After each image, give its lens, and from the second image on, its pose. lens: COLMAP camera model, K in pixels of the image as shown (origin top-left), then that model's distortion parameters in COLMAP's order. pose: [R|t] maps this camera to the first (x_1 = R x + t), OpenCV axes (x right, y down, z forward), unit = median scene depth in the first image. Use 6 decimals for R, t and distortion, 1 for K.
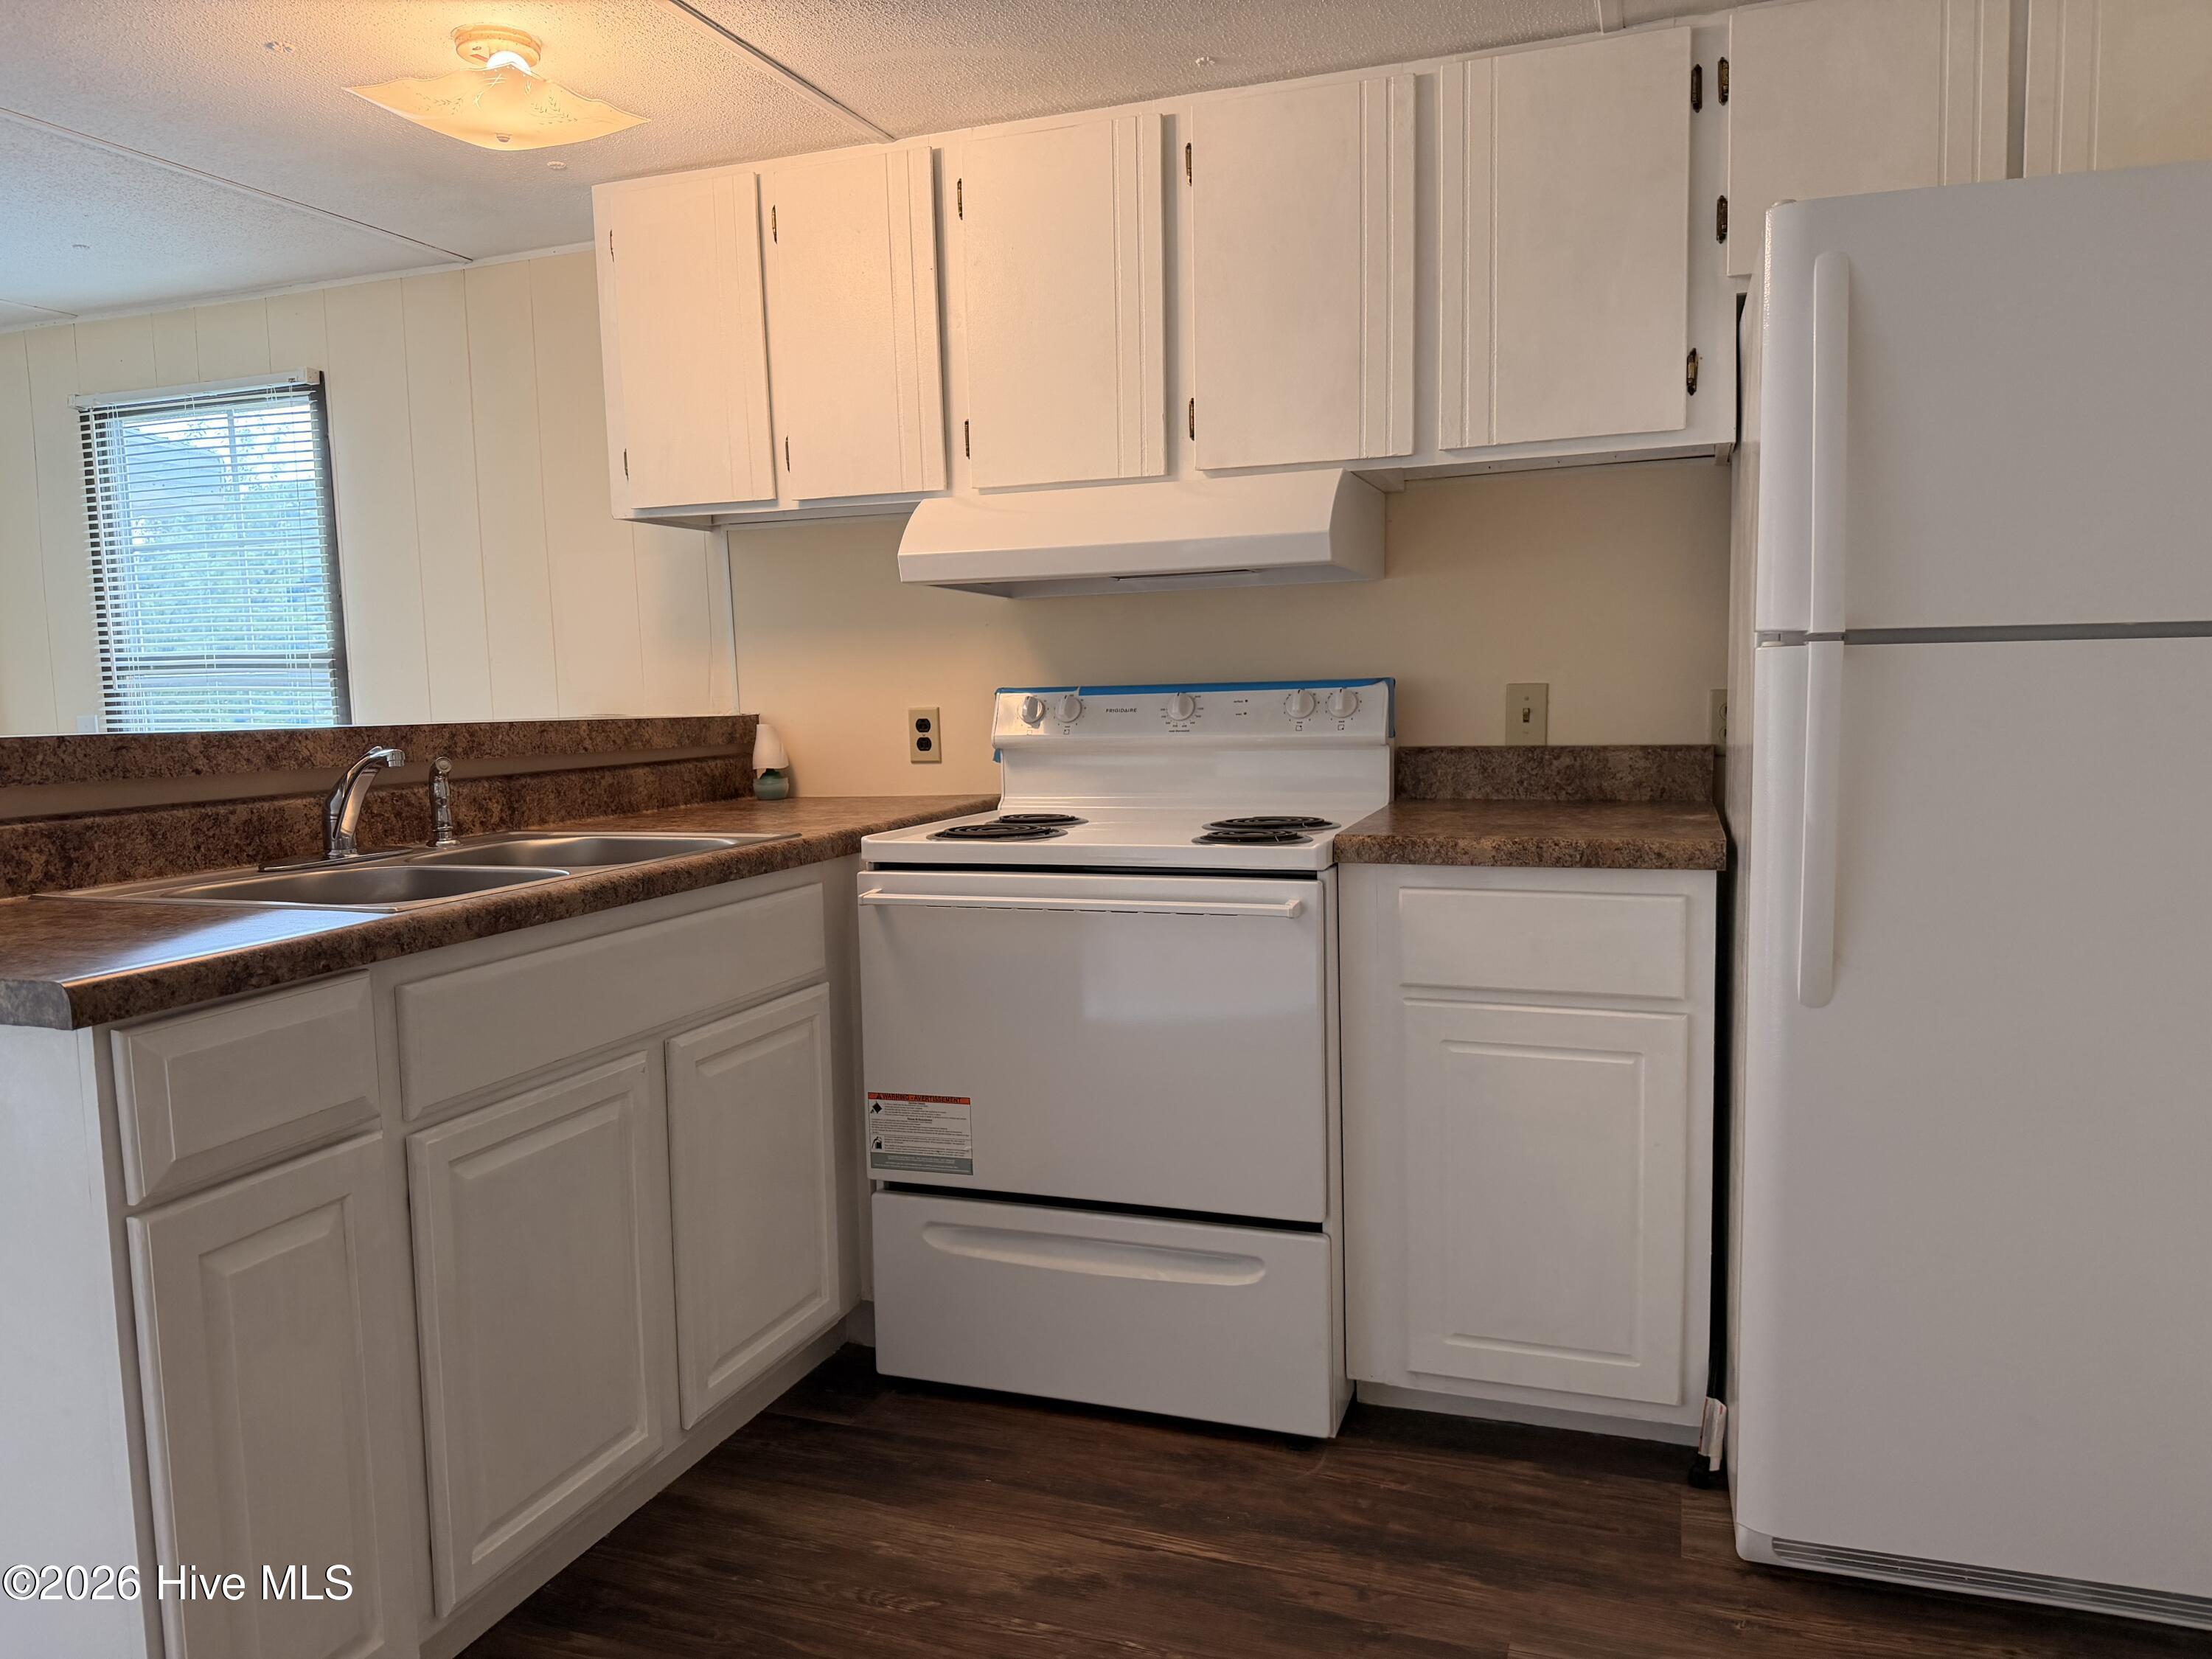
lens RADIAL K [[1551.8, 0, 1109.8], [0, 1551.8, 837.0], [0, 0, 1]] dist [0.024995, 0.000117]
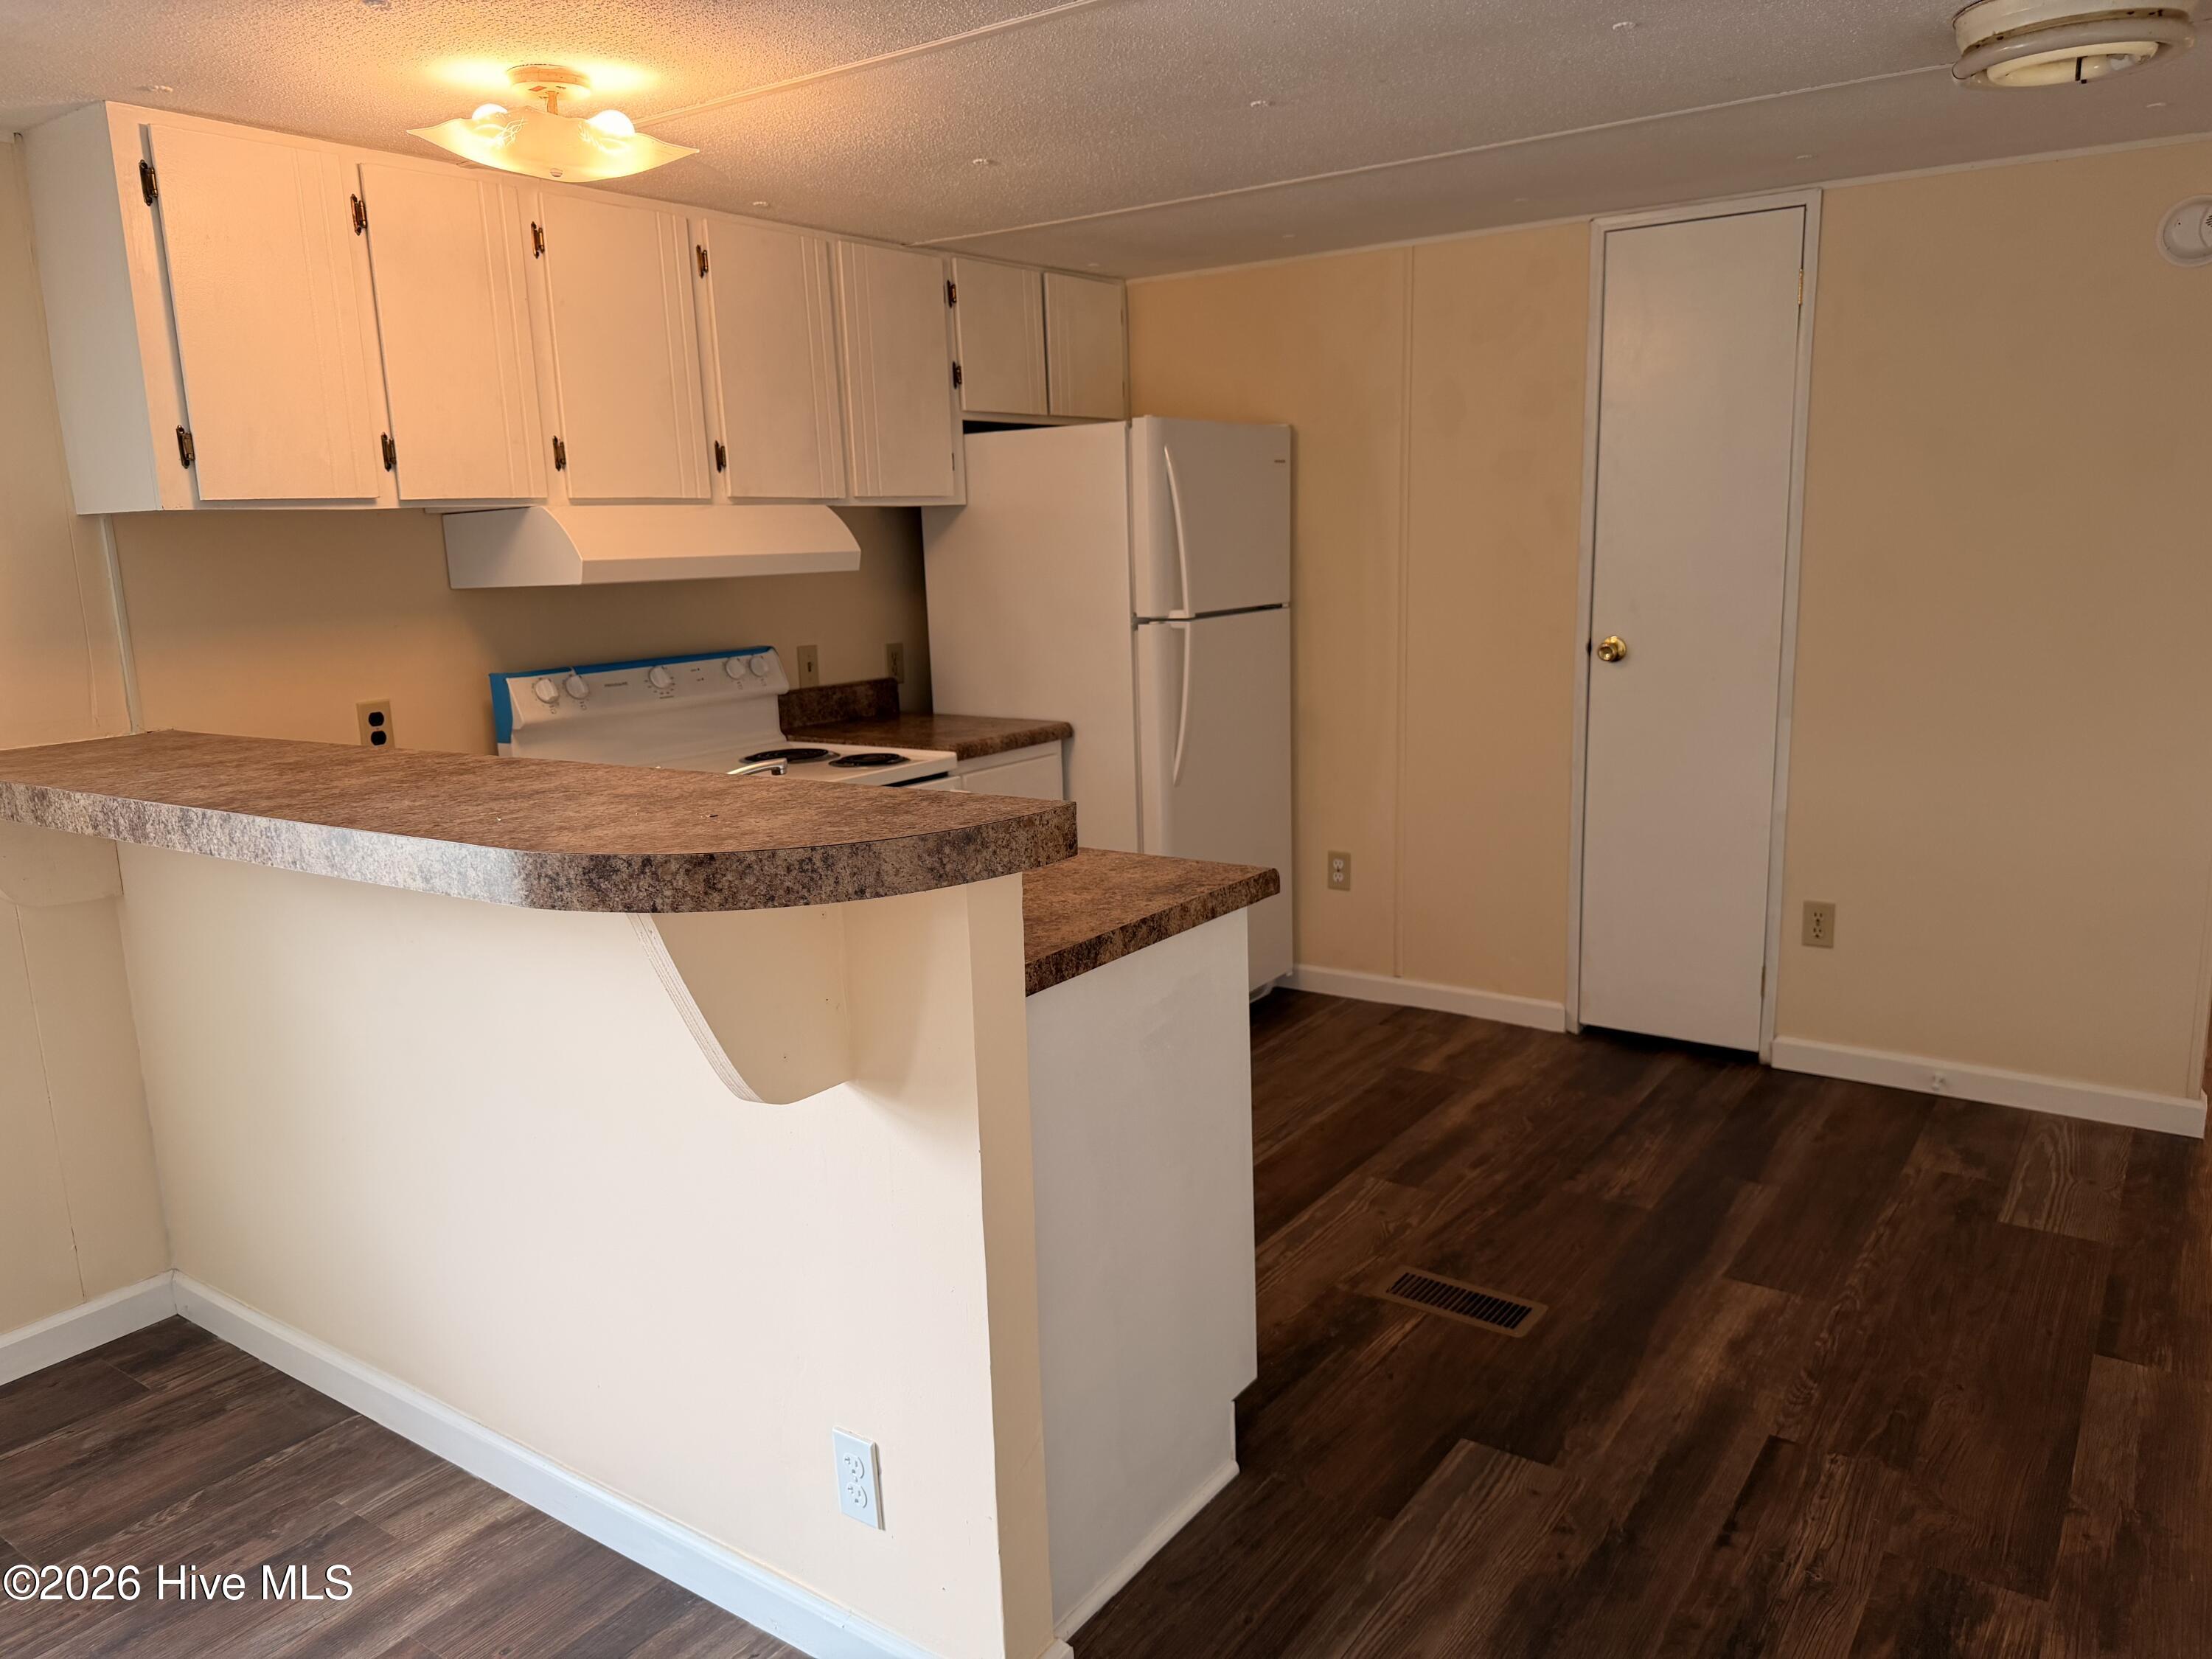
lens RADIAL K [[1551.8, 0, 1113.2], [0, 1551.8, 835.4], [0, 0, 1]] dist [0.024995, 0.000117]
pose [[0.285820, -0.171423, 0.942826, -1.065482], [0.117745, 0.982697, 0.142977, -0.097585], [-0.951022, 0.070147, 0.301059, 0.290433]]
